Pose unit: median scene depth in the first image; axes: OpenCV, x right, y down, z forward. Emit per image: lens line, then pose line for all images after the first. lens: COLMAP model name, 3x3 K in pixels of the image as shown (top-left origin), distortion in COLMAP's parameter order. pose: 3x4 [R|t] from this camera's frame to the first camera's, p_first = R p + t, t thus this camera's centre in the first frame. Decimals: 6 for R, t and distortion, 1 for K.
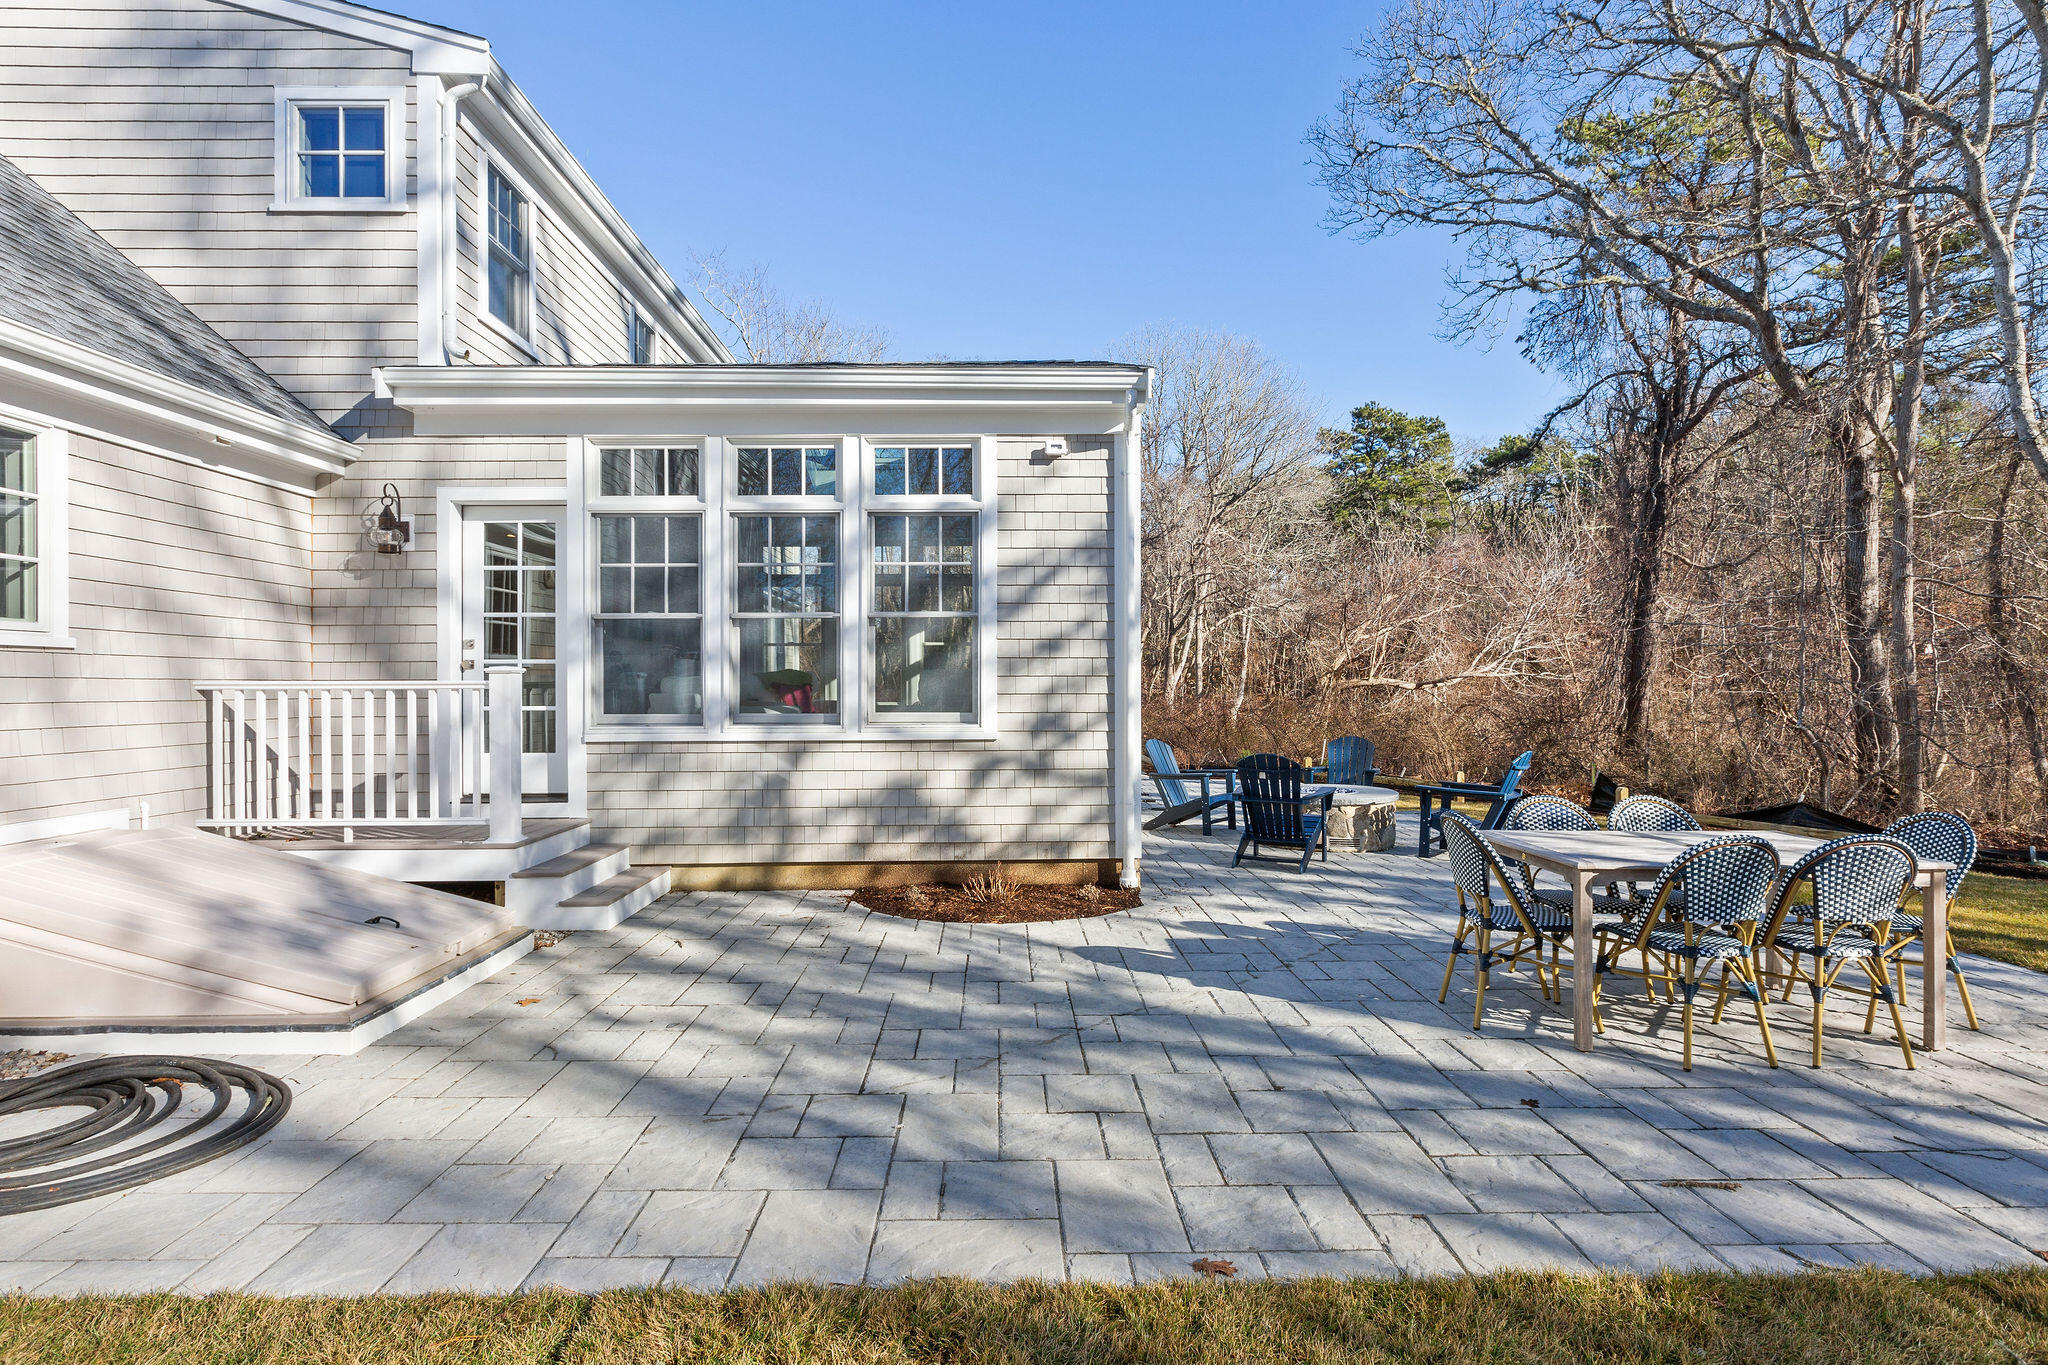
lens RADIAL K [[978.6, 0, 1006.7], [0, 978.6, 695.8], [0, 0, 1]] dist [-0.005190, -0.004042]
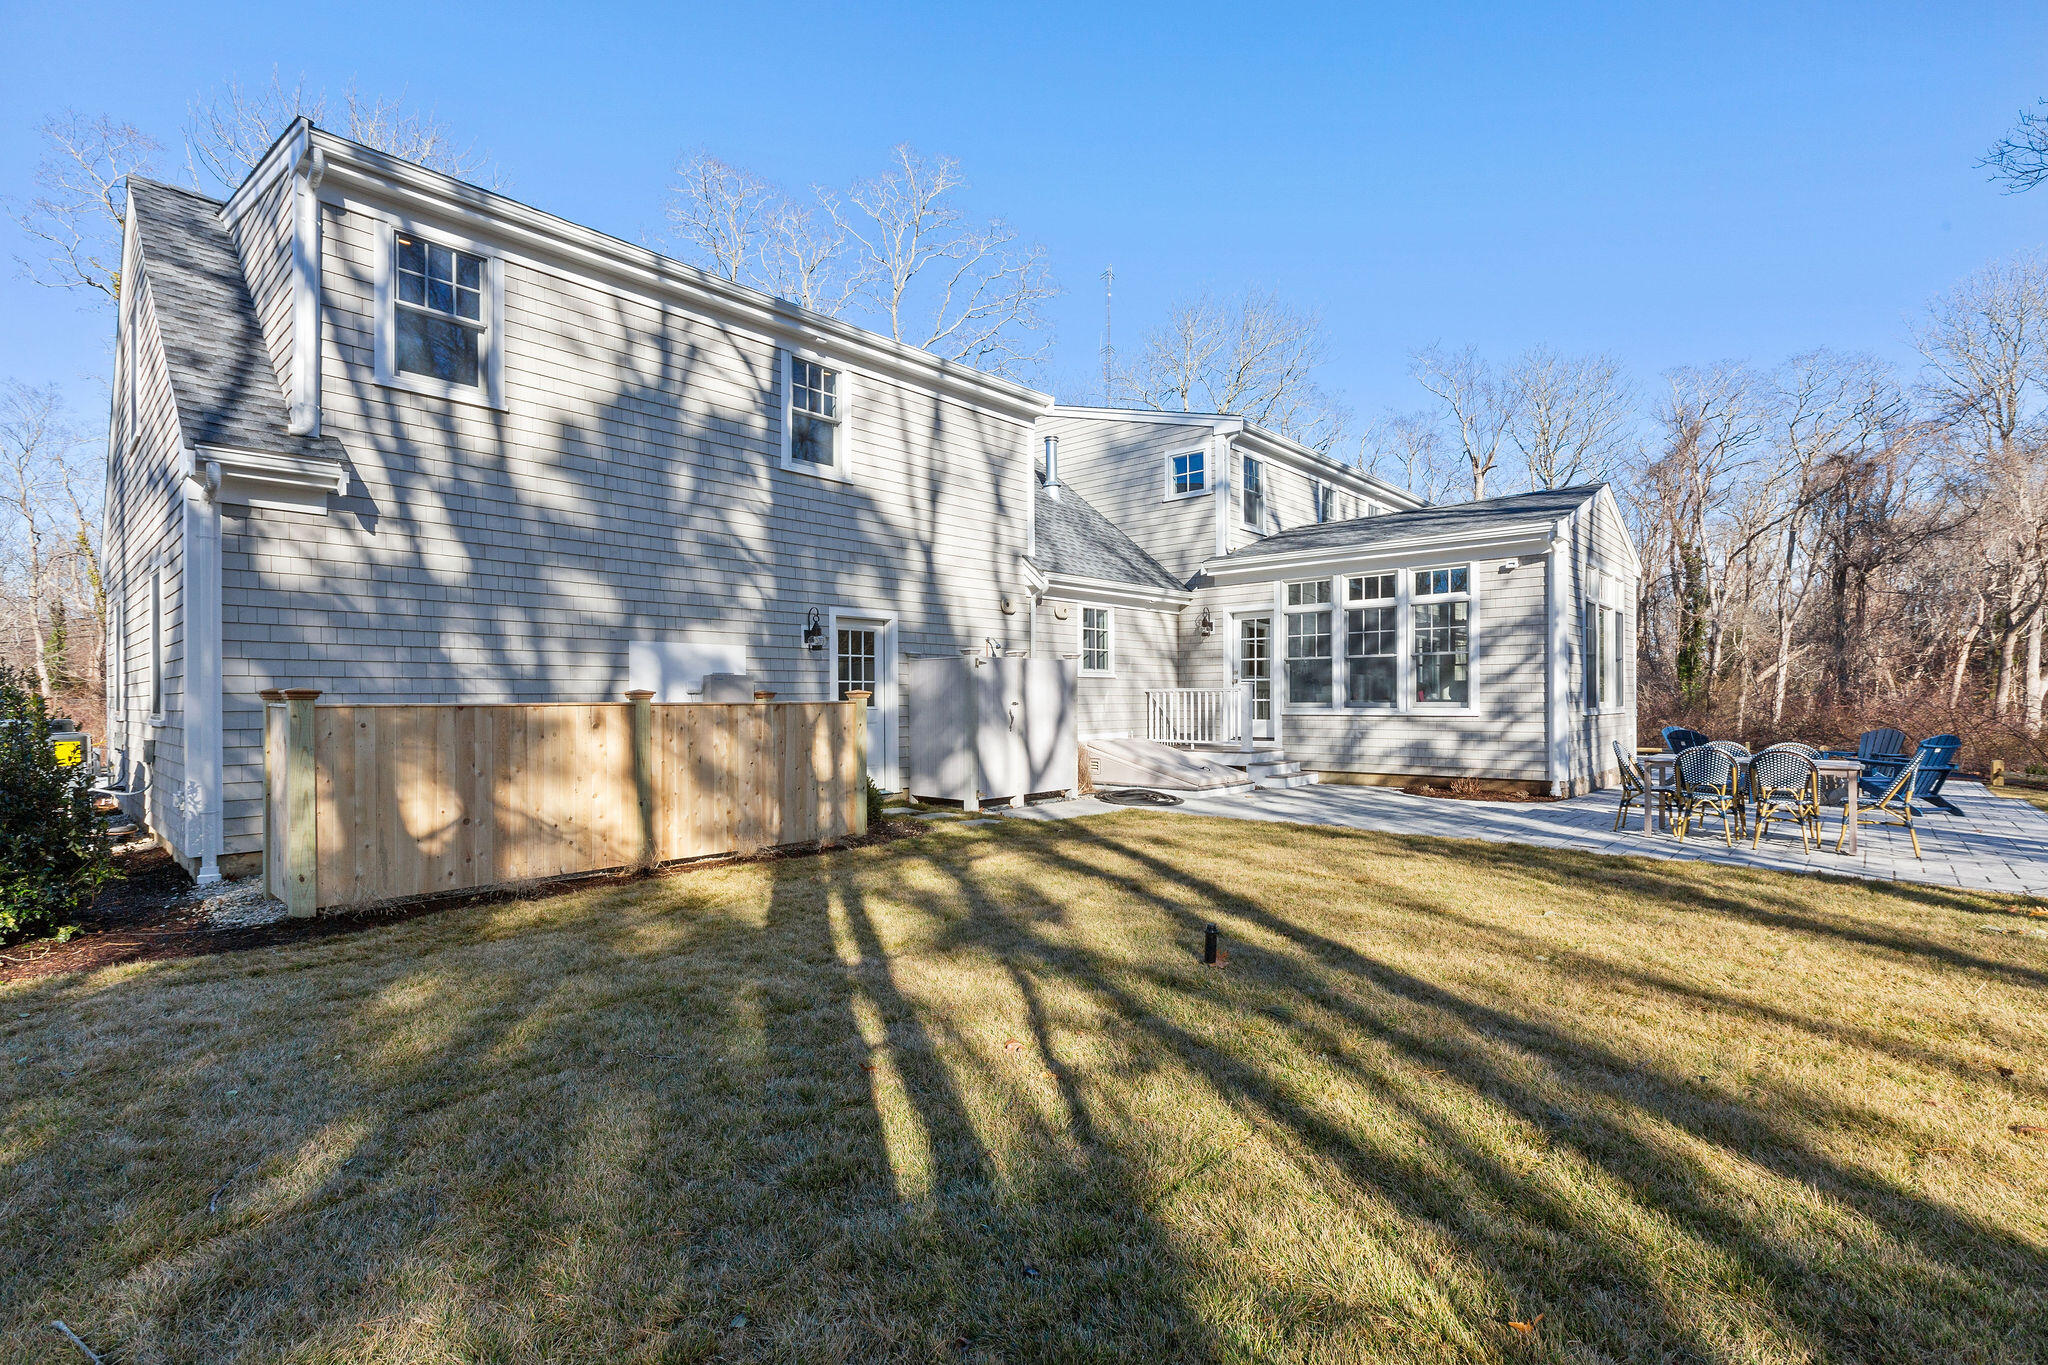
lens RADIAL K [[950.2, 0, 1023.4], [0, 950.2, 679.5], [0, 0, 1]] dist [-0.001069, -0.000942]
pose [[0.732185, -0.010098, -0.681031, 0.603600], [-0.007088, 0.999723, -0.022443, 0.015538], [0.681069, 0.021260, 0.731911, -0.970498]]
